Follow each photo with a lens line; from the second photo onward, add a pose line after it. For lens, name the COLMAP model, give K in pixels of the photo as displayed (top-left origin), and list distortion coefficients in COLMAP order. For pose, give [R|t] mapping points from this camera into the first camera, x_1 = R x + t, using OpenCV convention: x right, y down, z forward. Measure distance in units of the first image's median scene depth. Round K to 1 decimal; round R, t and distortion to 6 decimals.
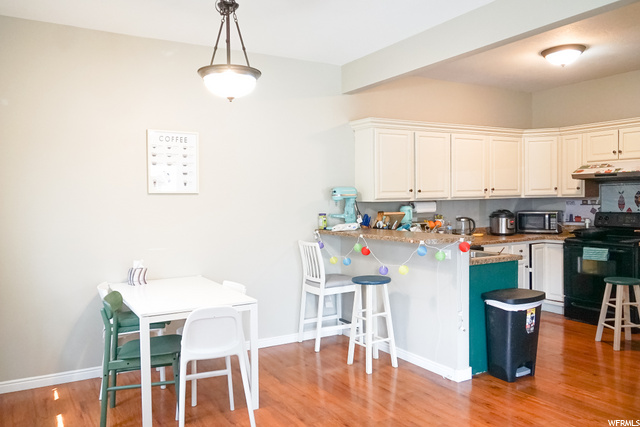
lens RADIAL K [[501.5, 0, 322.0], [0, 501.5, 212.7], [0, 0, 1]] dist [0.013162, 0.009549]
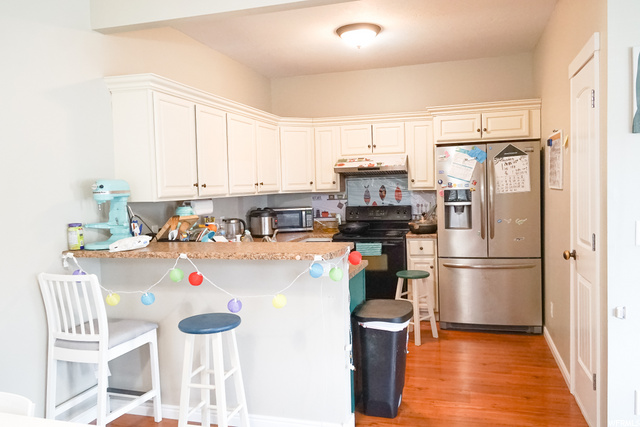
lens RADIAL K [[501.5, 0, 320.8], [0, 501.5, 215.9], [0, 0, 1]] dist [0.013162, 0.009549]
pose [[0.740851, -0.045183, 0.670148, -0.177434], [0.039590, 0.998938, 0.023584, -0.009664], [-0.670502, 0.009059, 0.741852, 0.343501]]
